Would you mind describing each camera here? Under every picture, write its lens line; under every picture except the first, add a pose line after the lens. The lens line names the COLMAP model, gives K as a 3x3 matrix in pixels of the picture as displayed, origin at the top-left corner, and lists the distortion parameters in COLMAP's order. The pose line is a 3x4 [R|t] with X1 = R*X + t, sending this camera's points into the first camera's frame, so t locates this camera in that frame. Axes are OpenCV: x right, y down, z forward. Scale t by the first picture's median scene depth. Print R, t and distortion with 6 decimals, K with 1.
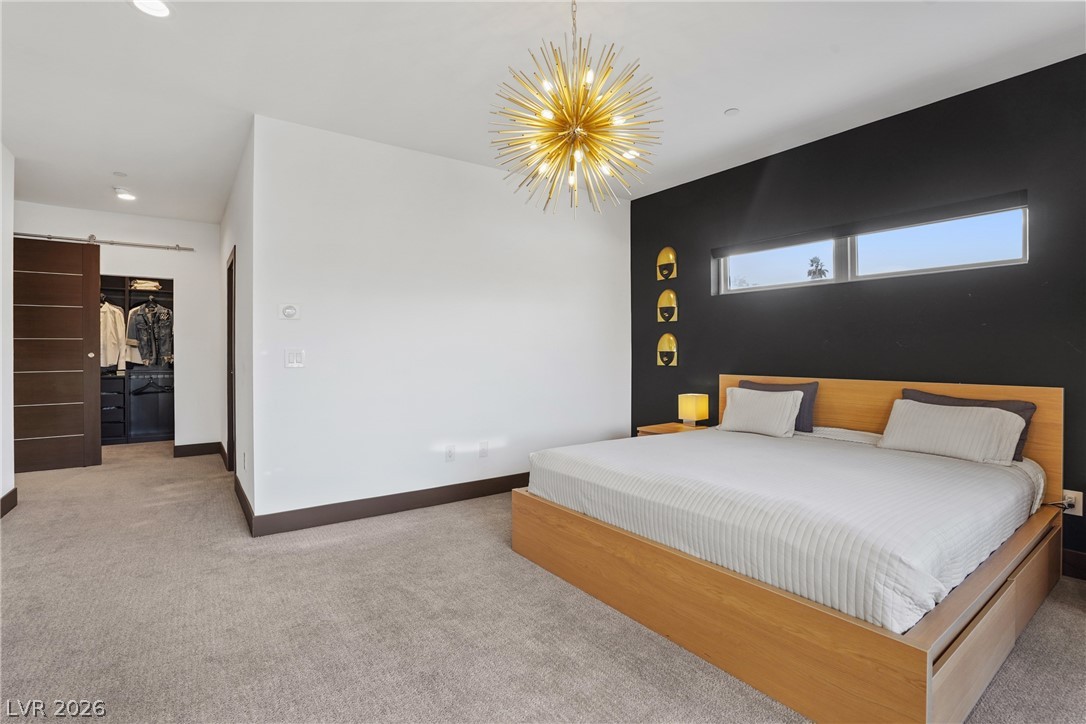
lens RADIAL K [[503.5, 0, 544.5], [0, 503.5, 354.3], [0, 0, 1]] dist [-0.000556, 0.000380]
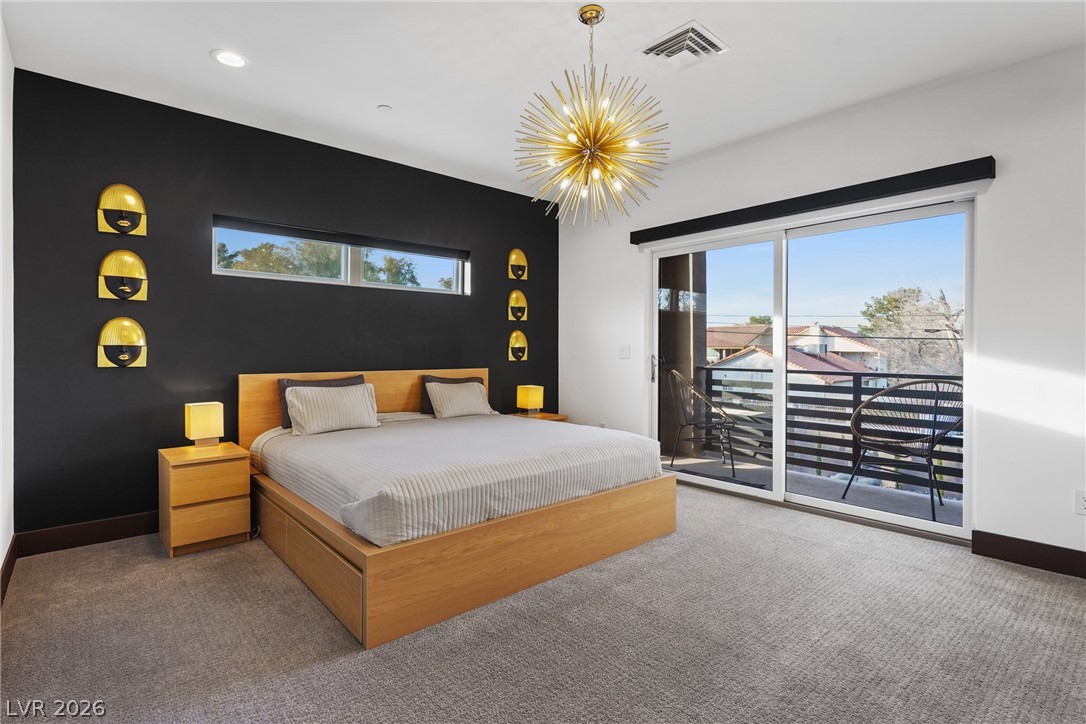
lens RADIAL K [[540.4, 0, 538.6], [0, 540.4, 356.8], [0, 0, 1]] dist [-0.049274, 0.023216]
pose [[-0.089815, -0.011540, 0.995892, -0.833112], [-0.002479, 0.999932, 0.011363, 0.001238], [-0.995955, -0.001448, -0.089838, 0.902546]]
